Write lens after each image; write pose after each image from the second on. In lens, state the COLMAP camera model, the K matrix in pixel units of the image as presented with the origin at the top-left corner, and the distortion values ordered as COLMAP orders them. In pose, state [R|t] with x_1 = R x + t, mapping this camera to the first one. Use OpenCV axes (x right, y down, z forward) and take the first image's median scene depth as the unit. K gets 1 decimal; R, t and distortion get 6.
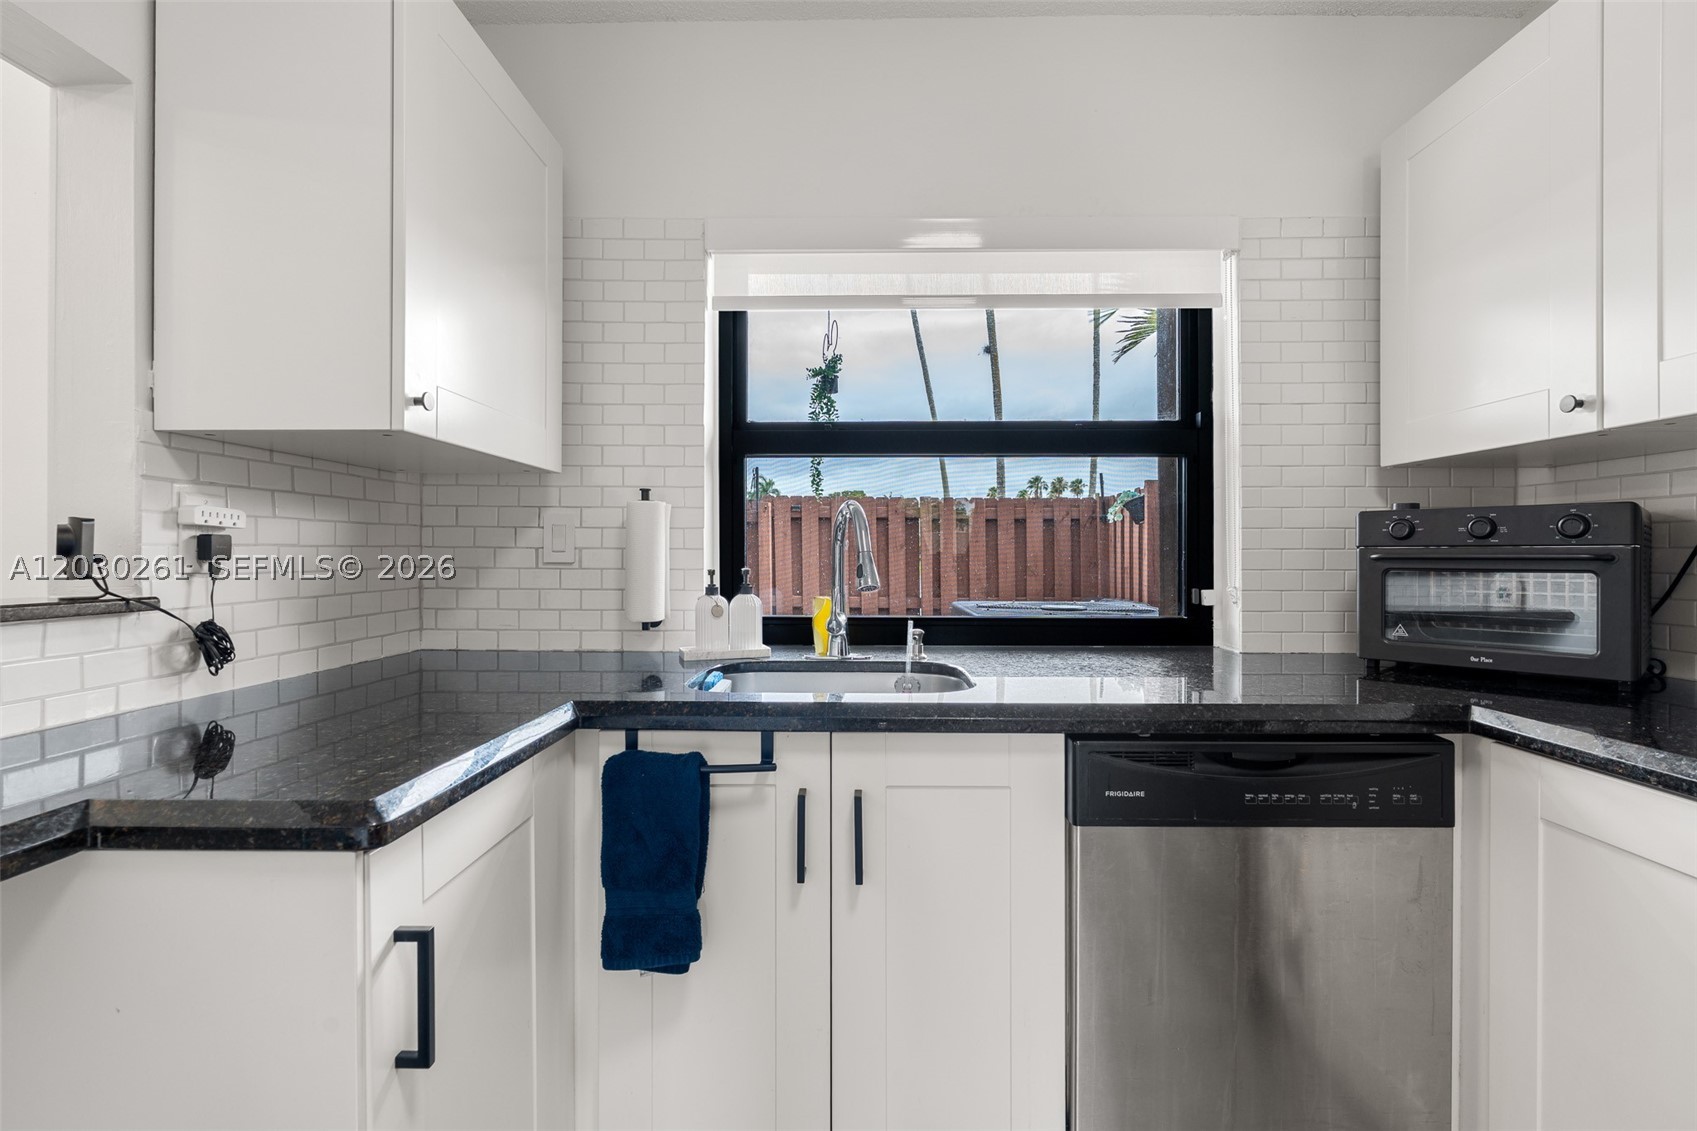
lens RADIAL K [[752.2, 0, 851.0], [0, 752.2, 558.3], [0, 0, 1]] dist [-0.003132, -0.000683]
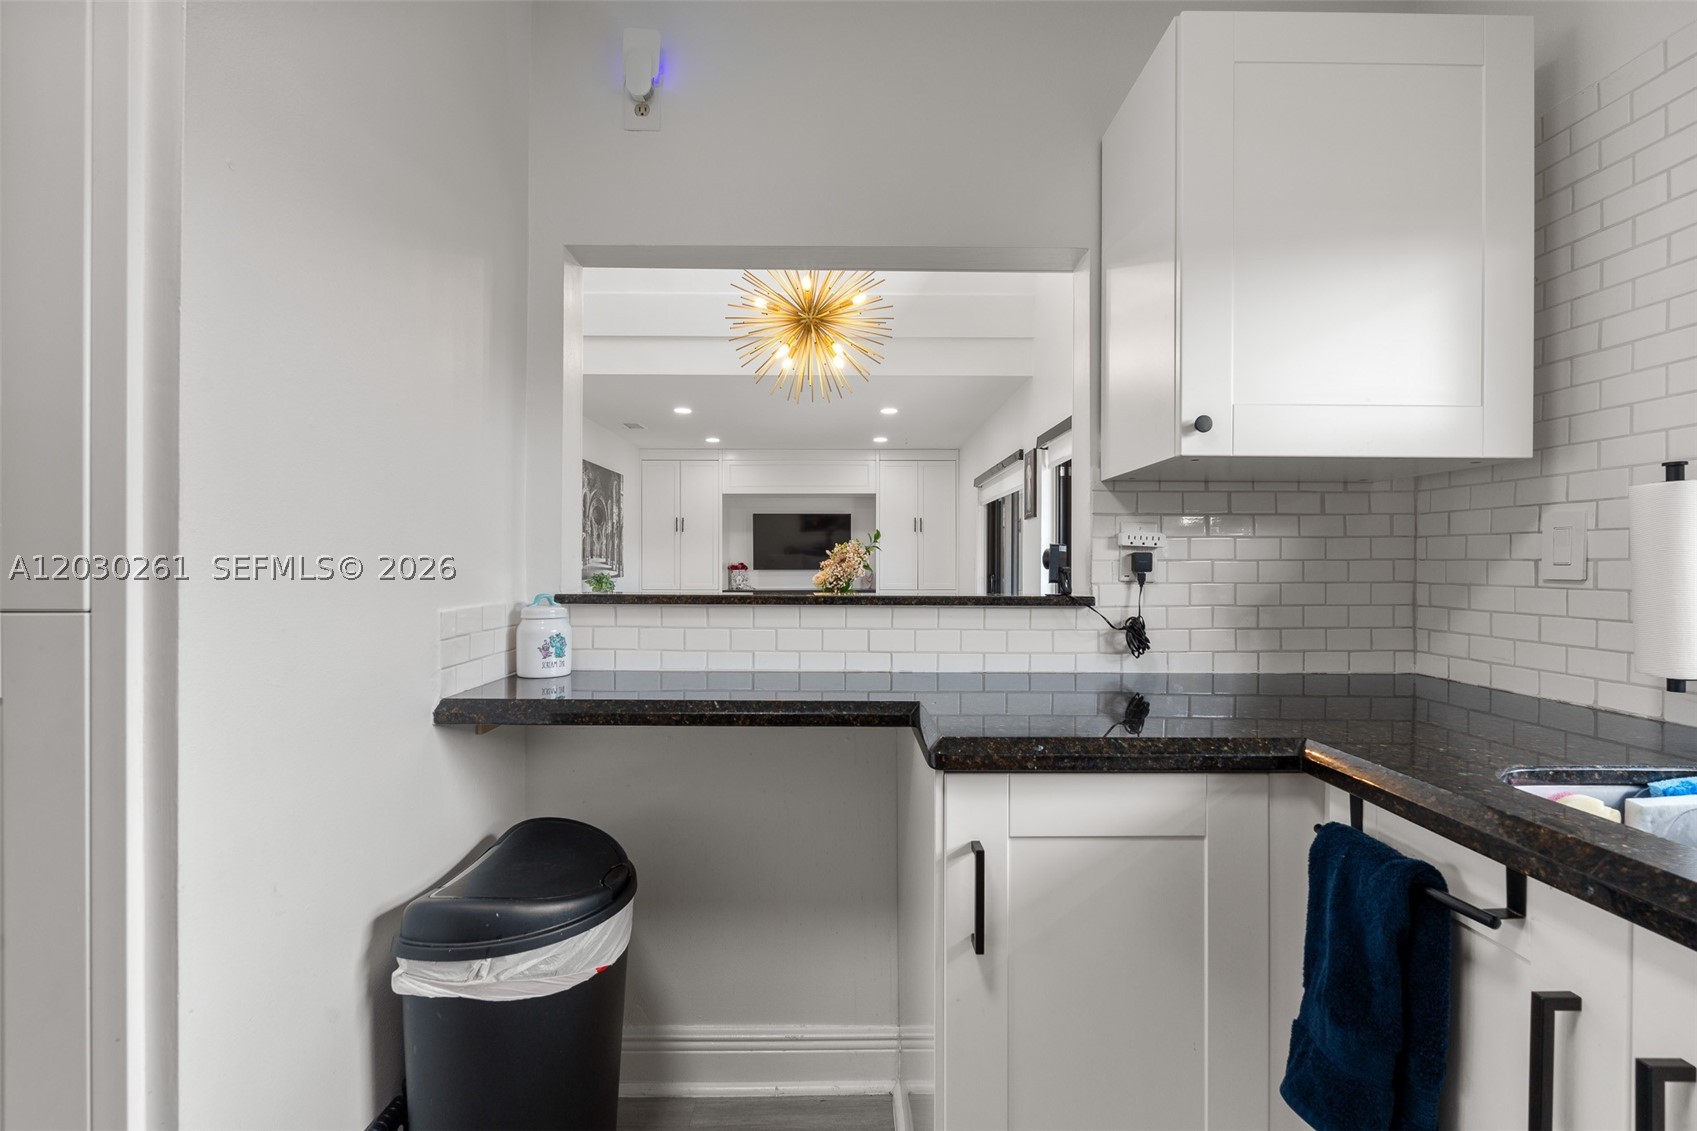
lens RADIAL K [[752.2, 0, 848.3], [0, 752.2, 564.2], [0, 0, 1]] dist [-0.003132, -0.000683]
pose [[0.019364, -0.002826, -0.999809, 0.339889], [-0.006695, 0.999973, -0.002956, -0.002734], [0.999790, 0.006751, 0.019345, 0.324320]]
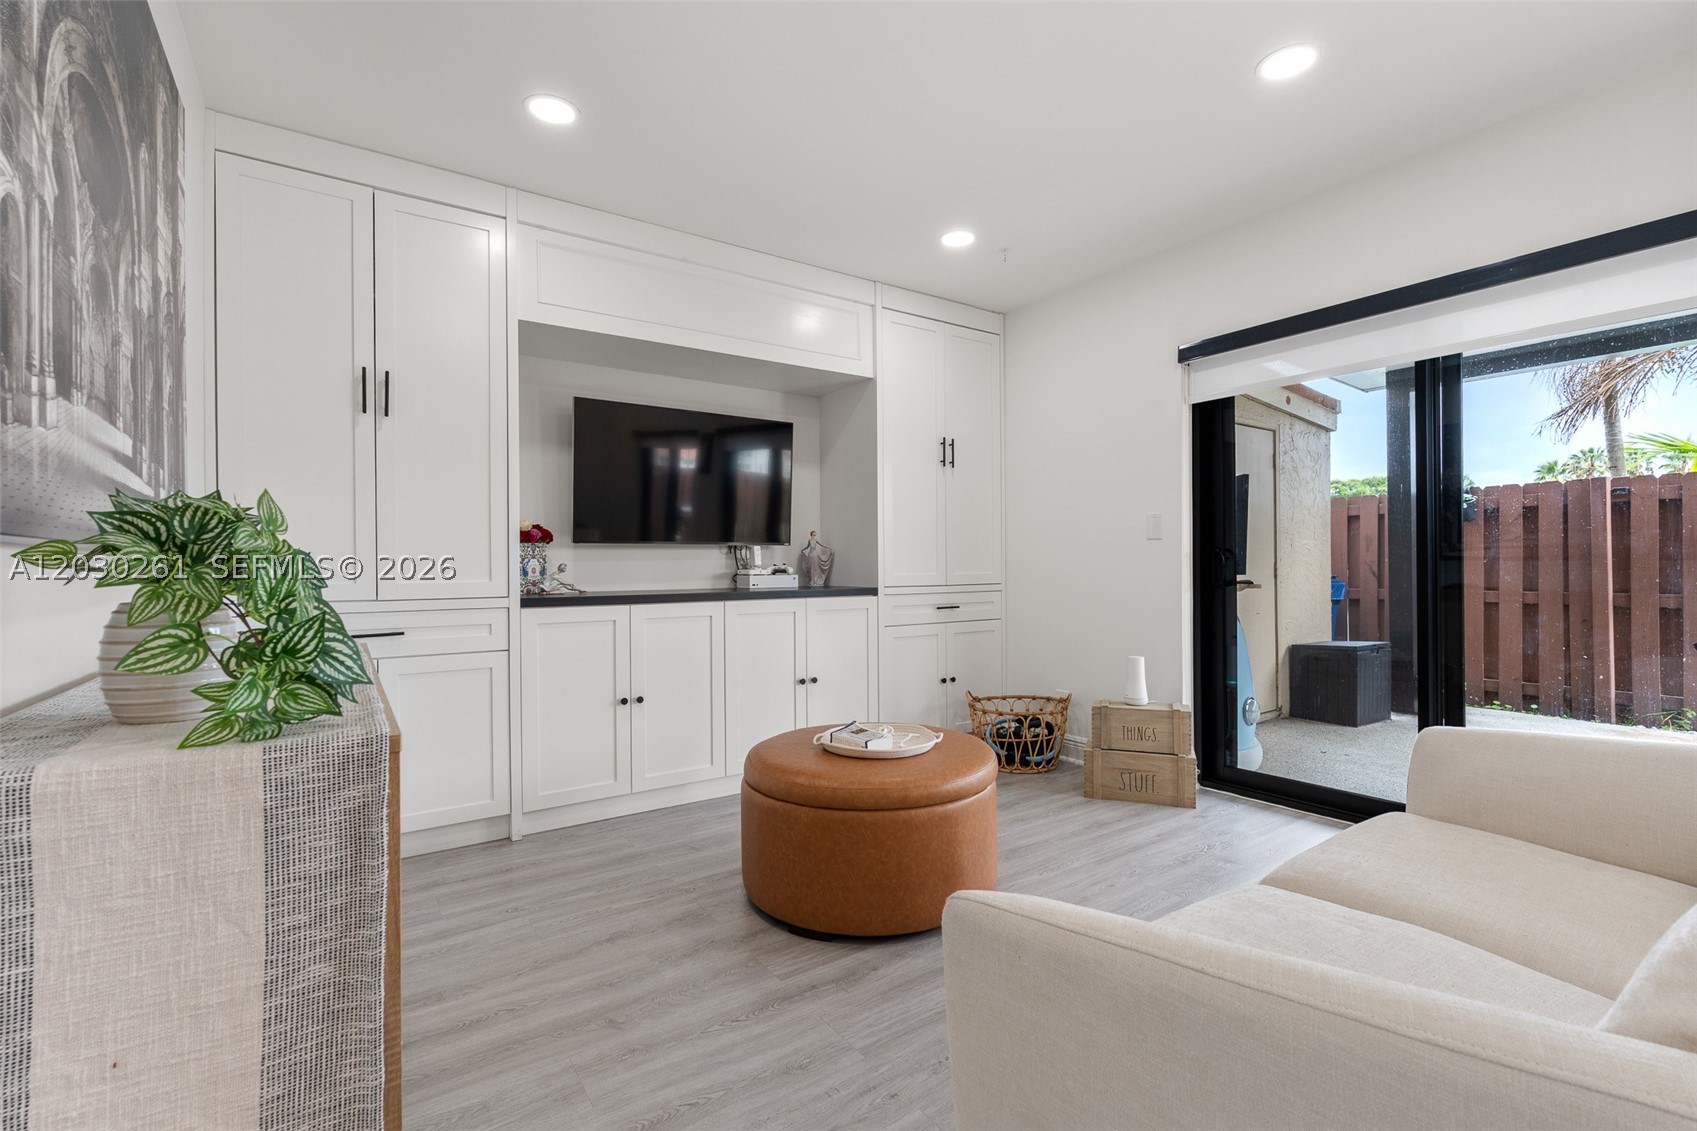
lens RADIAL K [[752.2, 0, 850.1], [0, 752.2, 568.6], [0, 0, 1]] dist [-0.003132, -0.000683]
pose [[0.573656, -0.002112, -0.819094, -2.677195], [0.000989, 0.999998, -0.001886, 0.092811], [0.819096, 0.000271, 0.573656, -0.732837]]
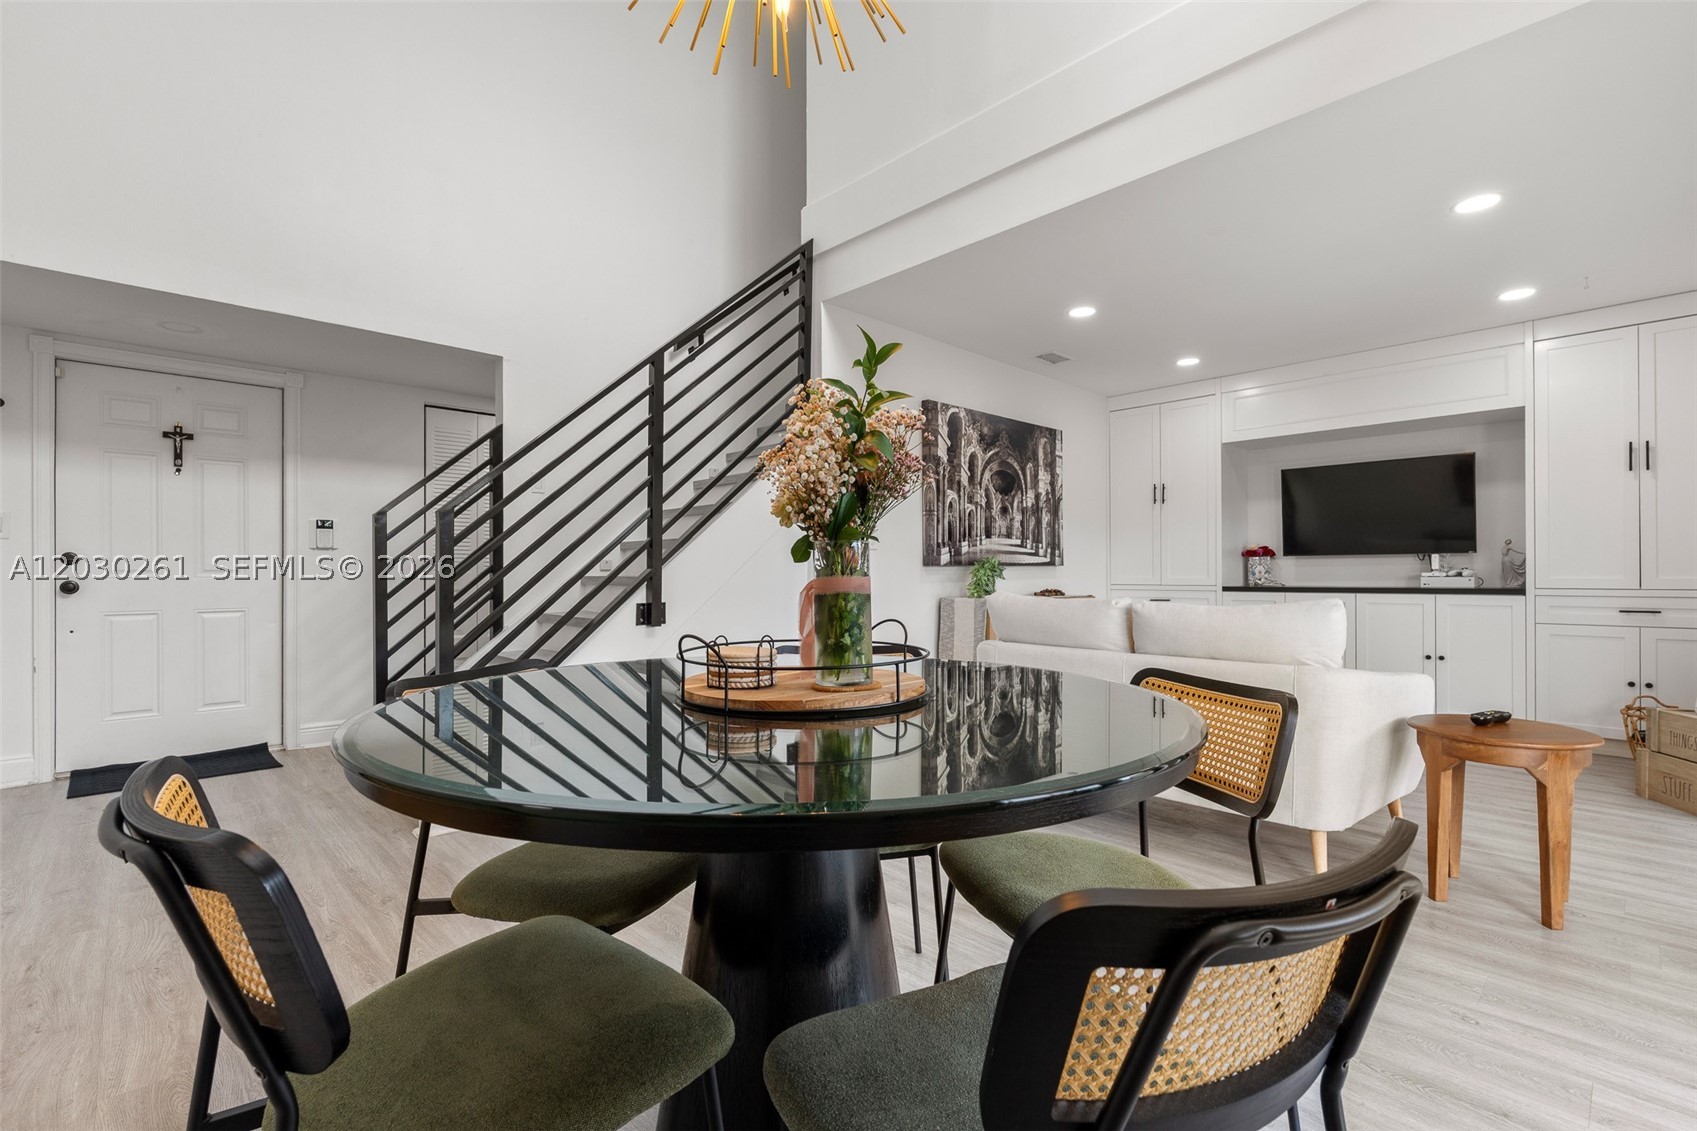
lens RADIAL K [[752.2, 0, 855.6], [0, 752.2, 574.6], [0, 0, 1]] dist [-0.003132, -0.000683]
pose [[-0.716848, 0.001284, -0.697229, -1.076518], [-0.003211, 0.999982, 0.005143, 0.091796], [0.697222, 0.005926, -0.716830, 0.829814]]
